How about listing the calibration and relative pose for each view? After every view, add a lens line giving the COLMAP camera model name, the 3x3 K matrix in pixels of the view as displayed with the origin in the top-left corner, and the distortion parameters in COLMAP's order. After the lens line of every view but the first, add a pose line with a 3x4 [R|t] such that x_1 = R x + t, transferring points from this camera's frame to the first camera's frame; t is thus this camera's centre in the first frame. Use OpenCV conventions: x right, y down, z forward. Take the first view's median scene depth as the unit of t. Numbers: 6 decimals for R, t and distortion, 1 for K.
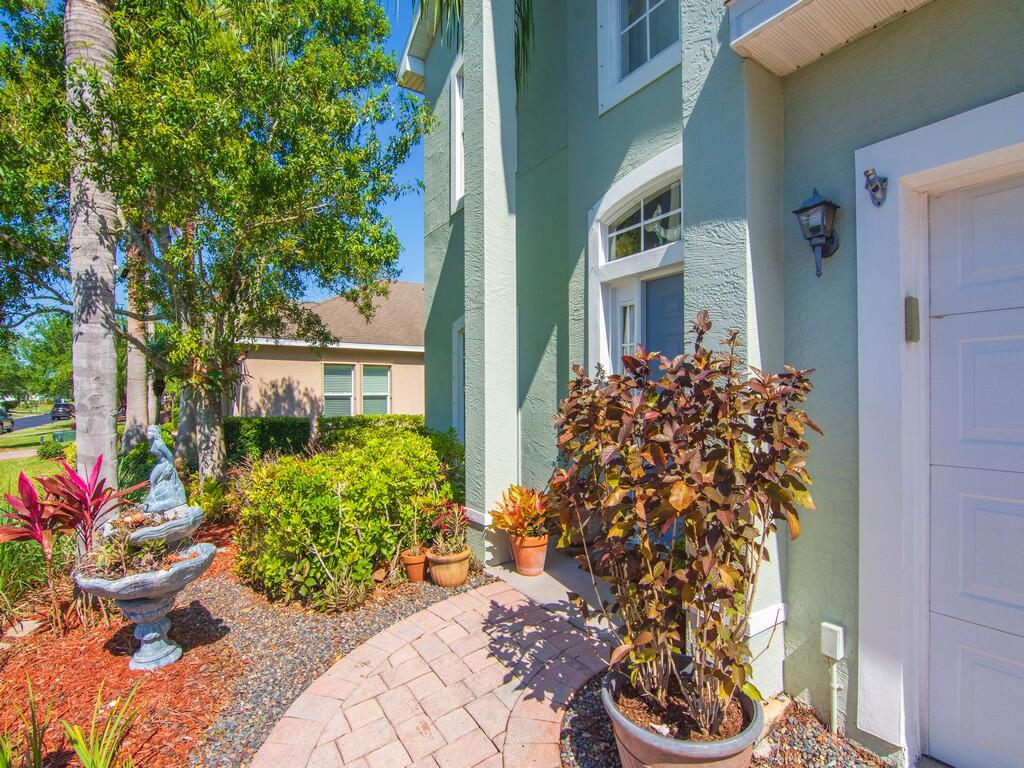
lens RADIAL K [[494.7, 0, 502.7], [0, 494.7, 389.3], [0, 0, 1]] dist [-0.004622, -0.010442]
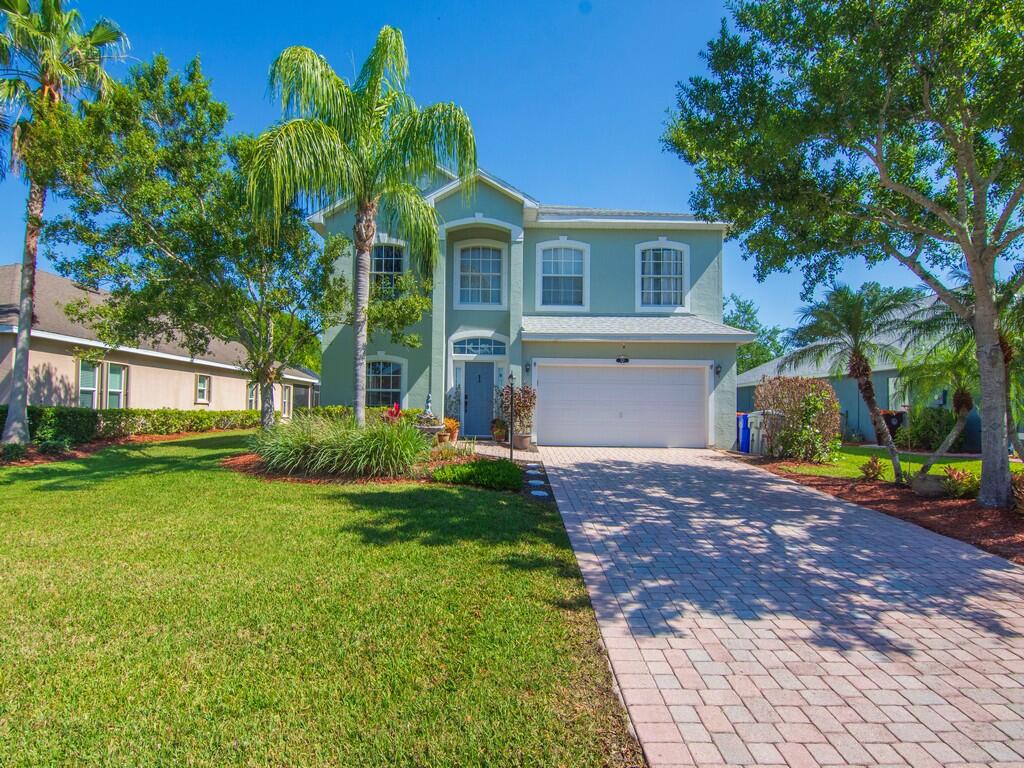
lens RADIAL K [[494.7, 0, 502.7], [0, 494.7, 389.3], [0, 0, 1]] dist [-0.004622, -0.010442]
pose [[0.562318, 0.043957, 0.825752, -2.280759], [-0.023169, 0.999032, -0.037403, 0.095311], [-0.826596, 0.001900, 0.562792, -1.116484]]
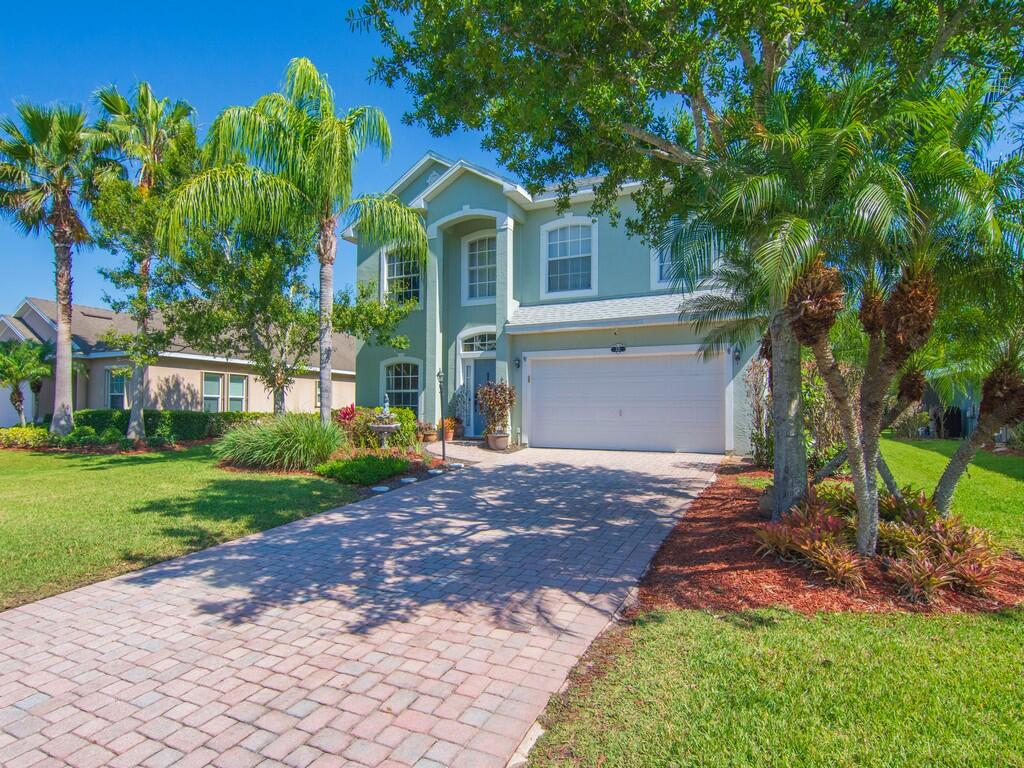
lens RADIAL K [[570.8, 0, 512.0], [0, 570.8, 384.0], [0, 0, 1]] dist [-0.000249, -0.001252]
pose [[0.862714, 0.028205, 0.504905, -1.359423], [-0.010390, 0.999221, -0.038064, 0.089482], [-0.505586, 0.027593, 0.862335, -2.312509]]
